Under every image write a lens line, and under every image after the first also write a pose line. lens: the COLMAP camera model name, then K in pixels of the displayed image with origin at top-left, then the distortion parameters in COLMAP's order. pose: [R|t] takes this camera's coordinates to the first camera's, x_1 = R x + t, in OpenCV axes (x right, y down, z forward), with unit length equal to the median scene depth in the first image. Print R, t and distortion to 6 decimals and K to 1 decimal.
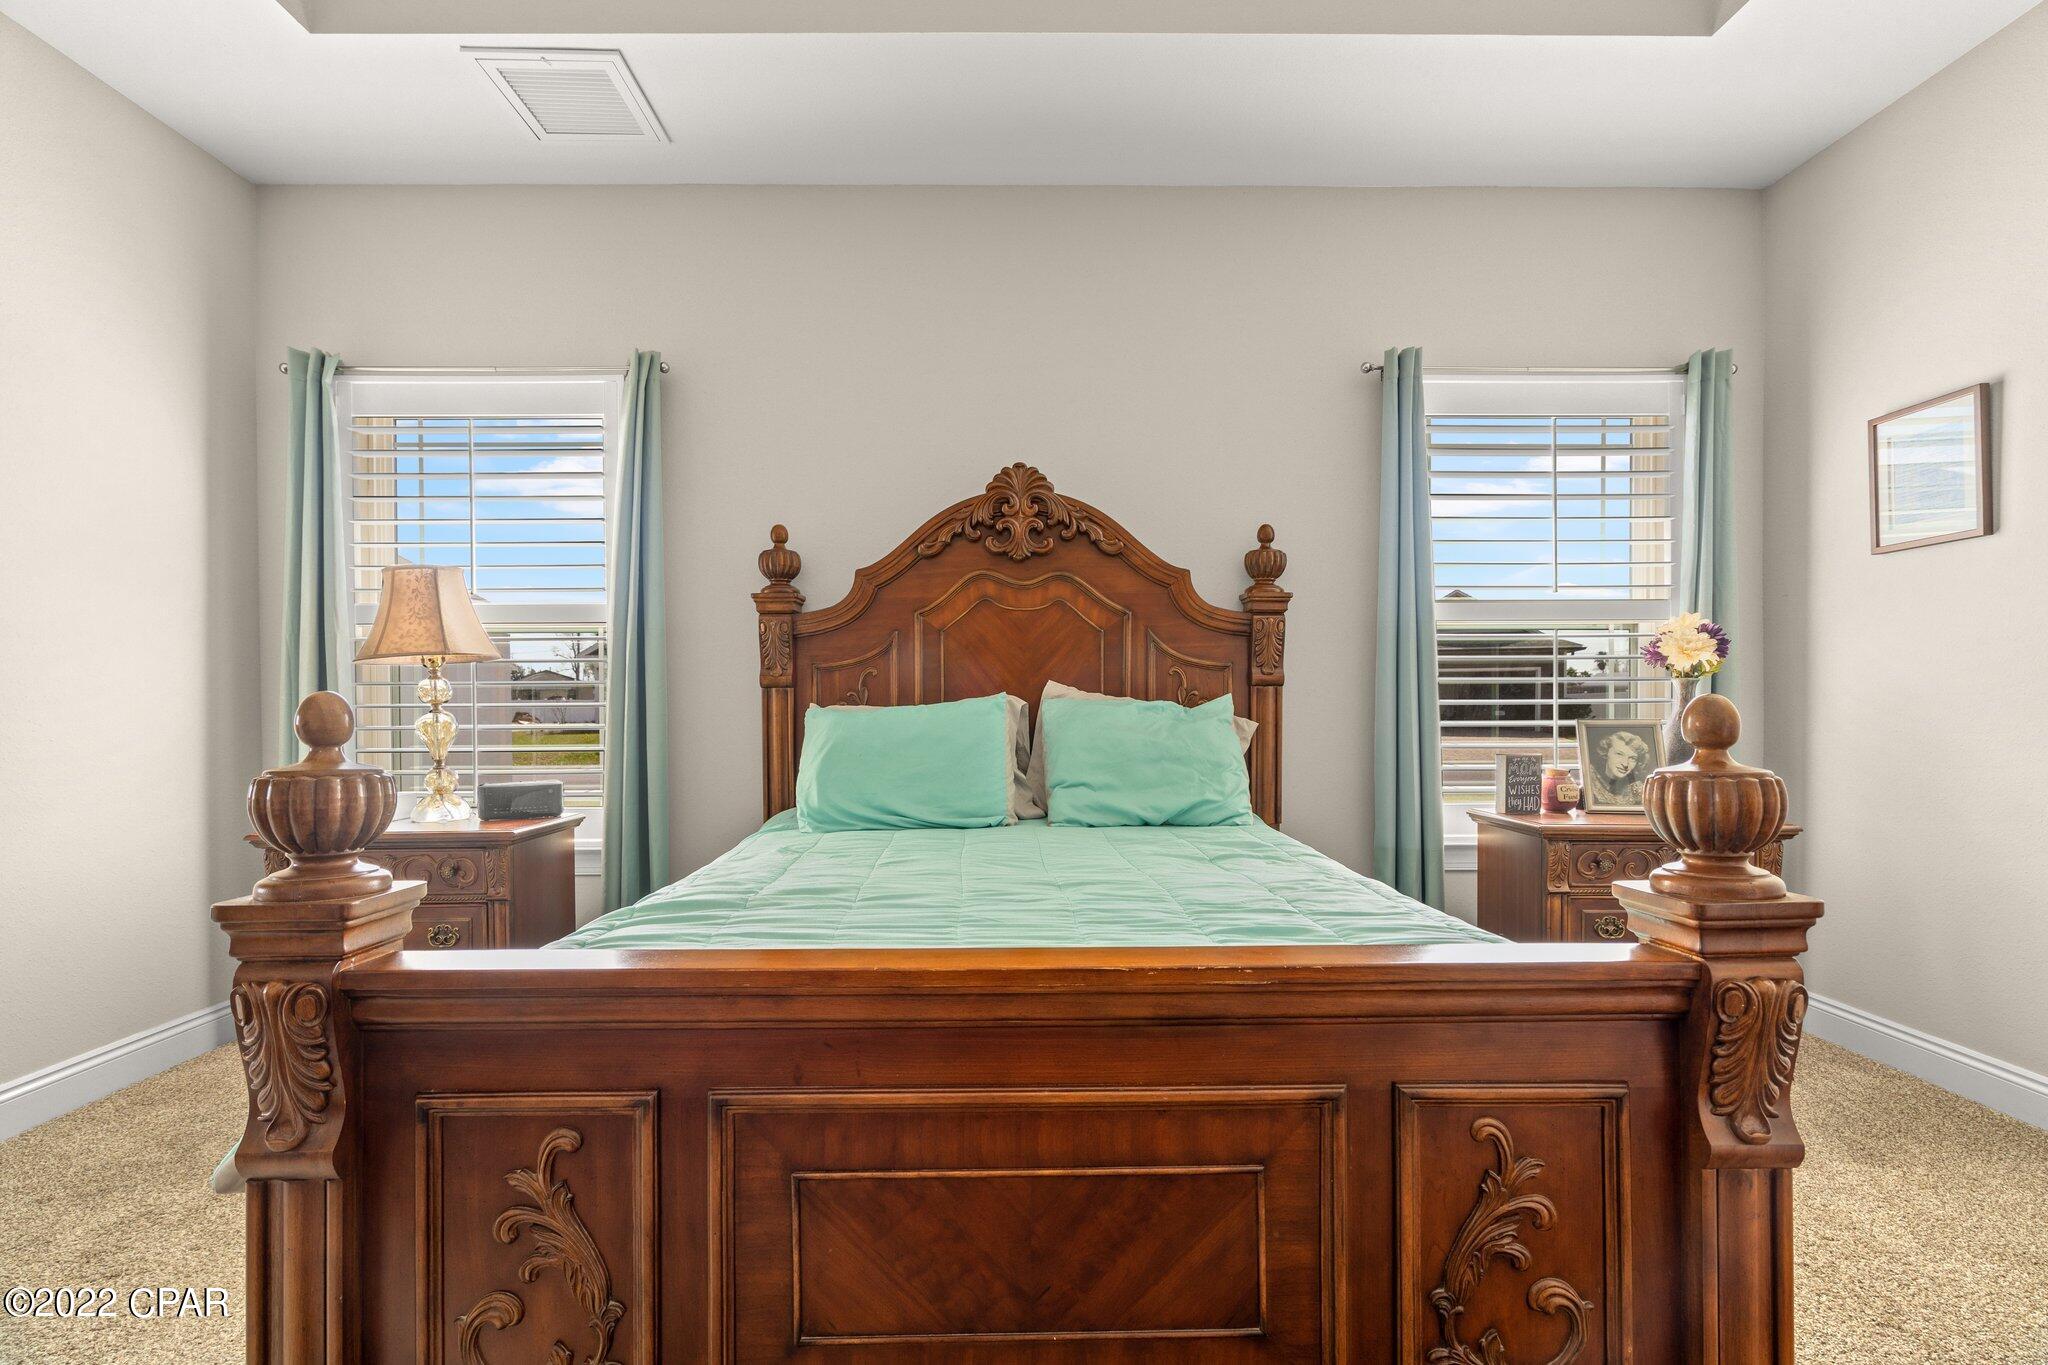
lens RADIAL K [[929.0, 0, 990.3], [0, 929.0, 712.4], [0, 0, 1]] dist [-0.008120, 0.003375]
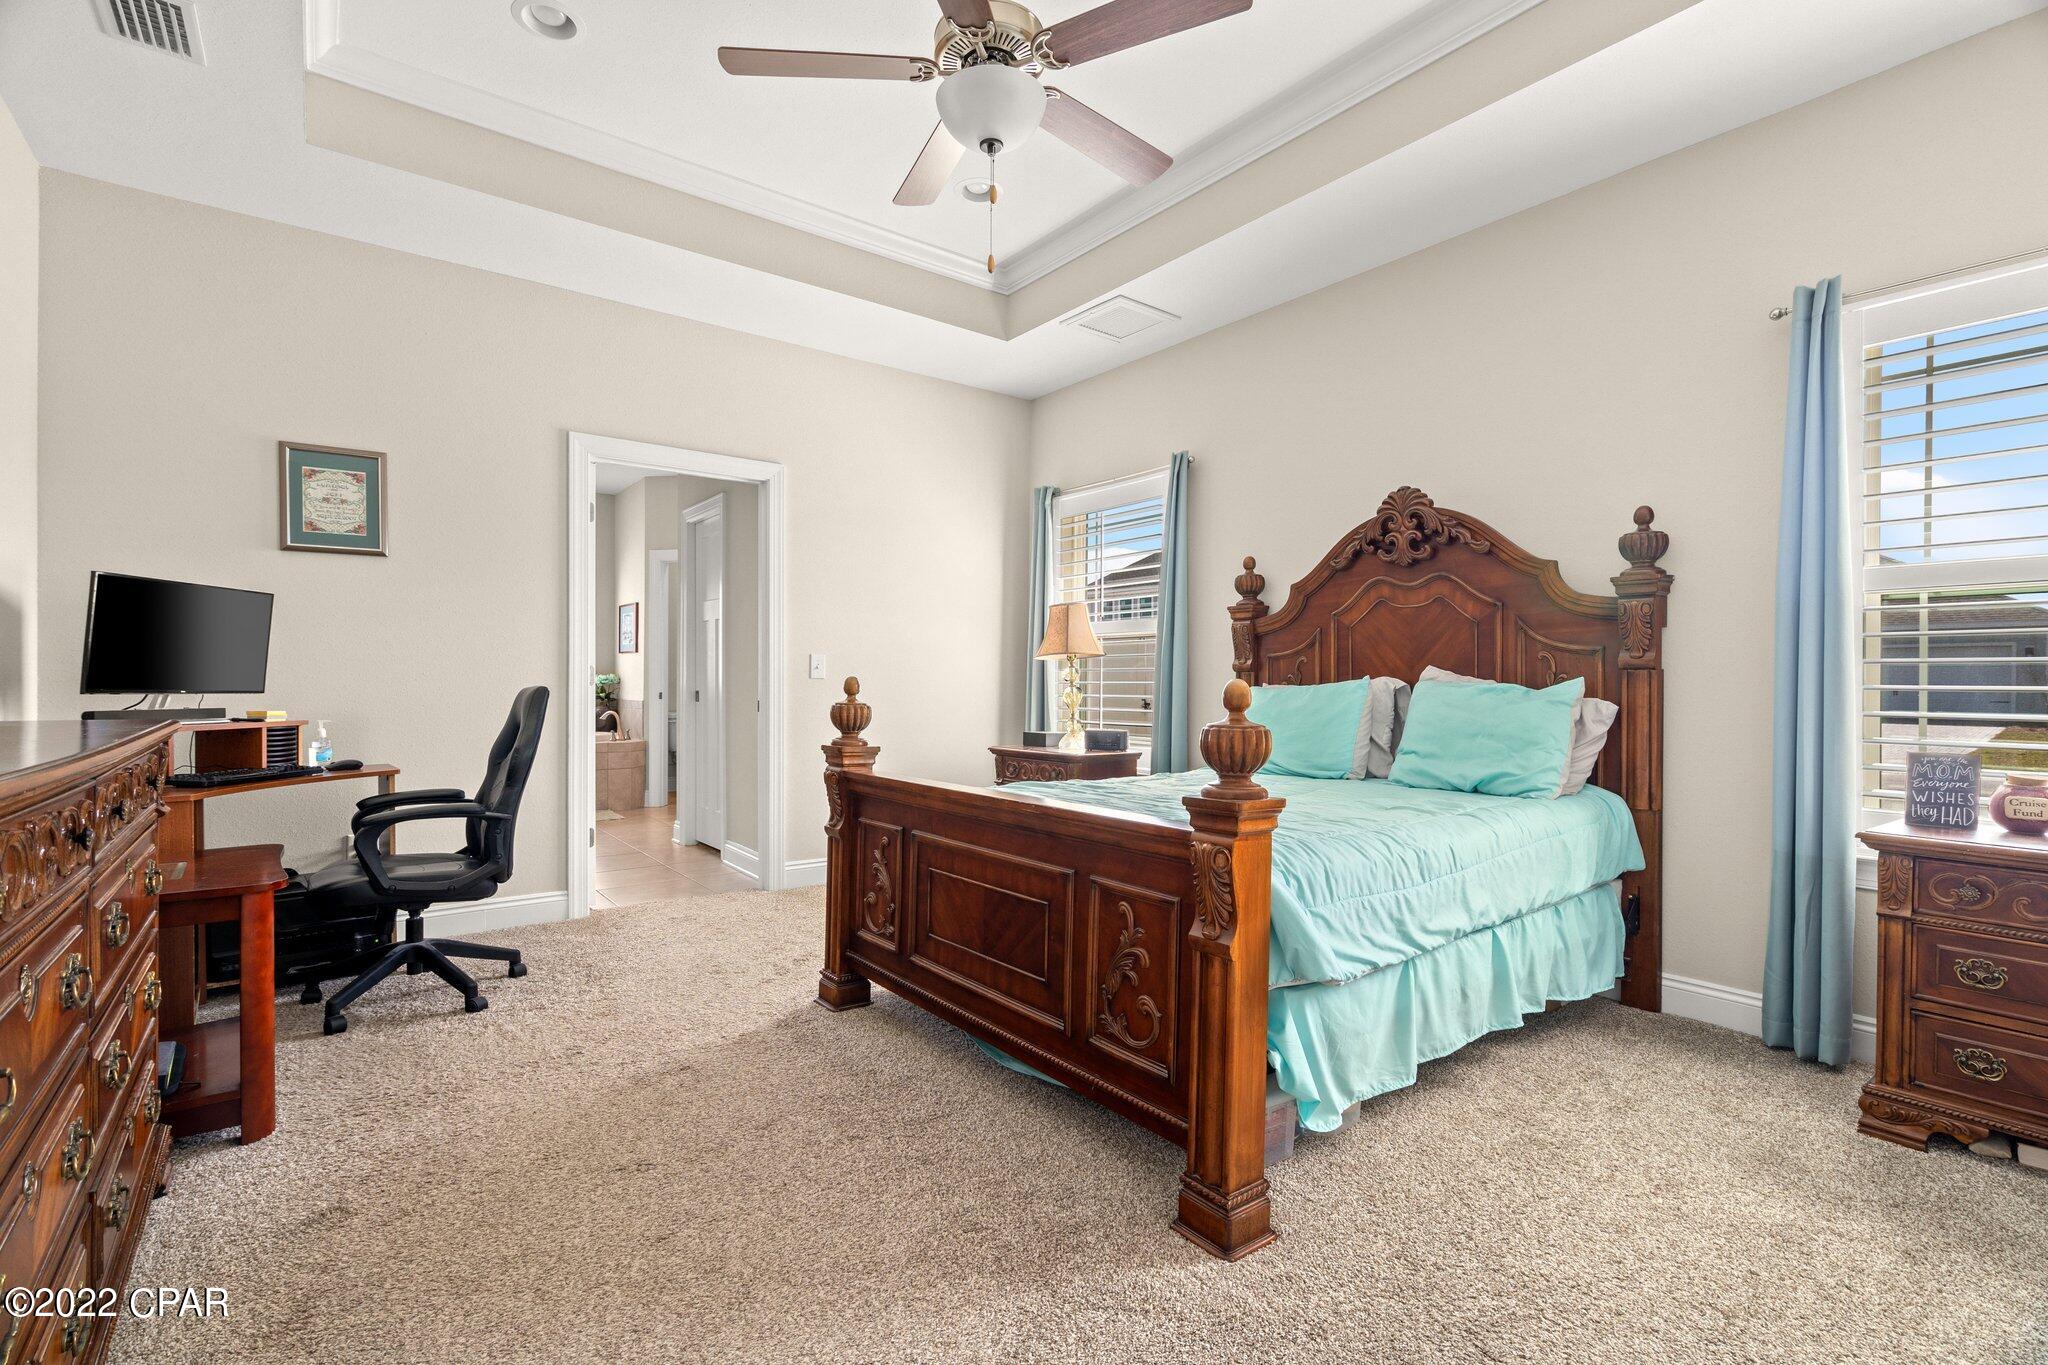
lens RADIAL K [[929.0, 0, 1038.7], [0, 929.0, 680.8], [0, 0, 1]] dist [-0.008120, 0.003375]
pose [[0.607100, 0.006347, -0.794600, 0.707710], [-0.015687, 0.999869, -0.003999, -0.002555], [0.794471, 0.014893, 0.607120, -0.111452]]
